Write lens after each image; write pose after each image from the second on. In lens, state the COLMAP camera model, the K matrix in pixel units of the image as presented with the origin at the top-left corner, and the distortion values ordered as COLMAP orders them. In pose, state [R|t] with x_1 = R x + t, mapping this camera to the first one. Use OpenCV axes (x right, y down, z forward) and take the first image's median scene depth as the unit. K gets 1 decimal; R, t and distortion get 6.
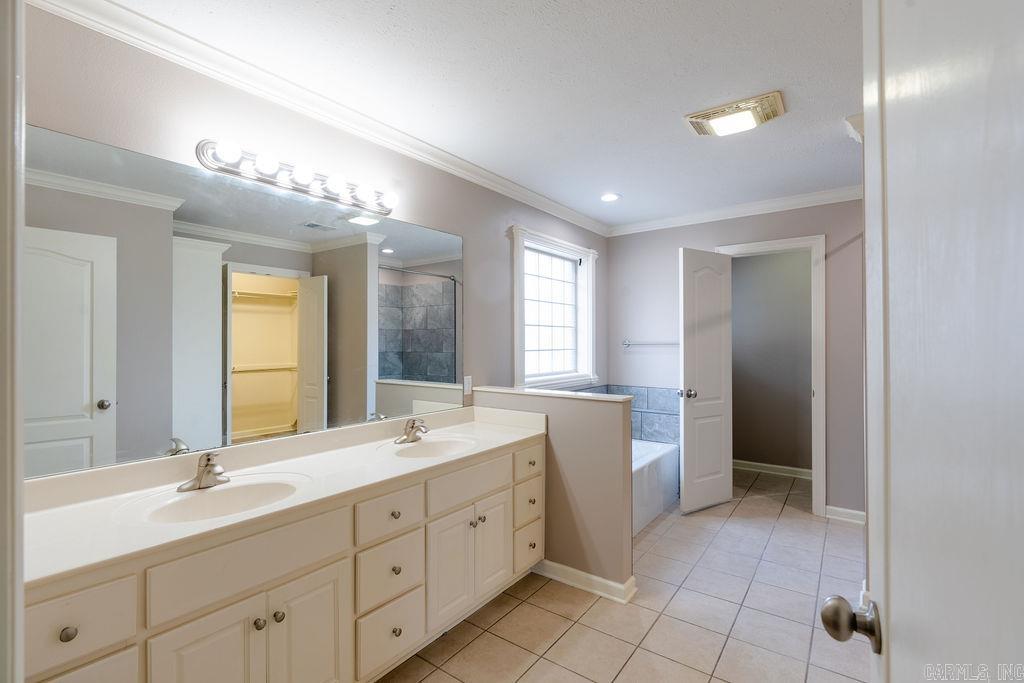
lens RADIAL K [[462.9, 0, 512.0], [0, 462.9, 341.5], [0, 0, 1]] dist [-0.001551, 0.000579]
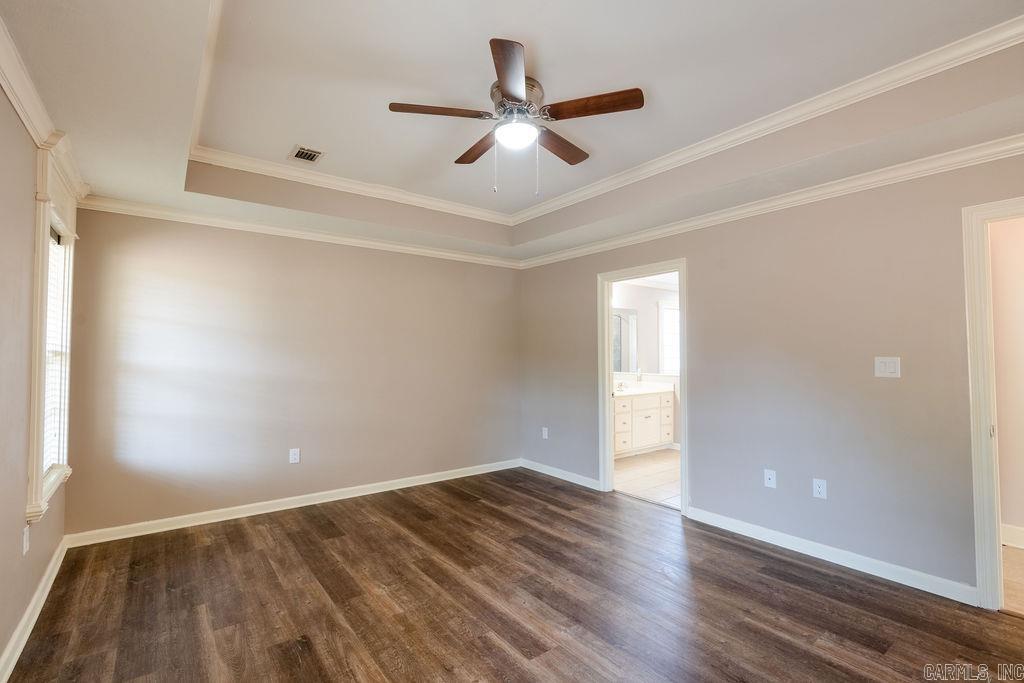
lens RADIAL K [[462.9, 0, 512.0], [0, 462.9, 341.5], [0, 0, 1]] dist [-0.001551, 0.000579]
pose [[0.959261, -0.007759, -0.282414, -0.043573], [0.000934, 0.999704, -0.024293, -0.005134], [0.282519, 0.023039, 0.958985, -1.268970]]
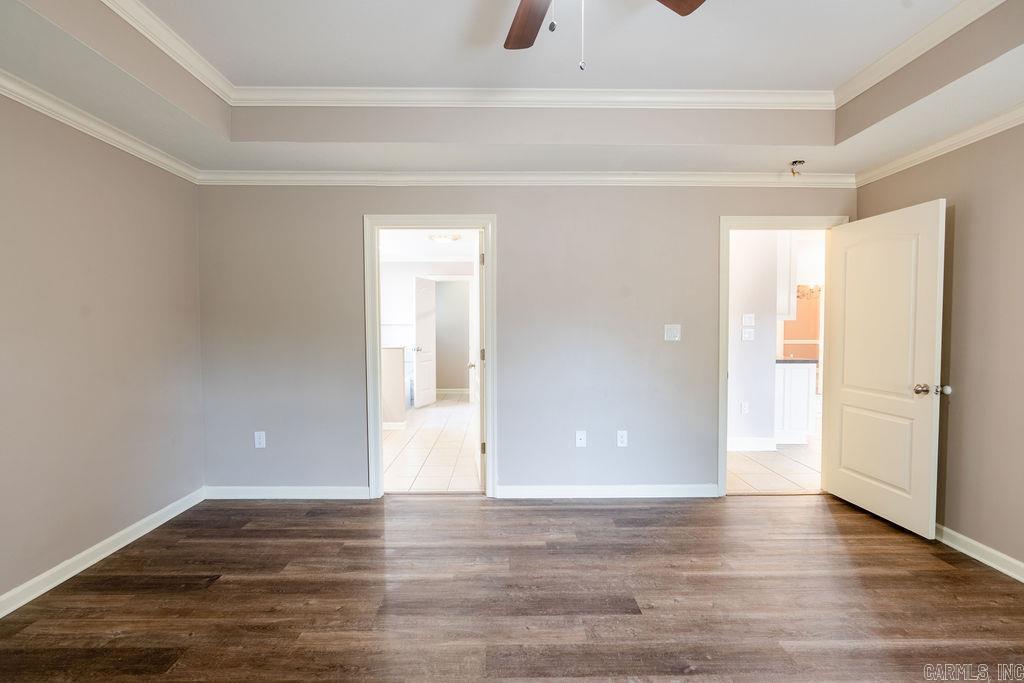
lens RADIAL K [[461.0, 0, 502.2], [0, 461.0, 340.5], [0, 0, 1]] dist [-0.001857, 0.000356]
pose [[0.800996, -0.019447, 0.598354, -0.564677], [-0.002024, 0.999379, 0.035190, 0.003091], [-0.598667, -0.029398, 0.800459, -0.889317]]
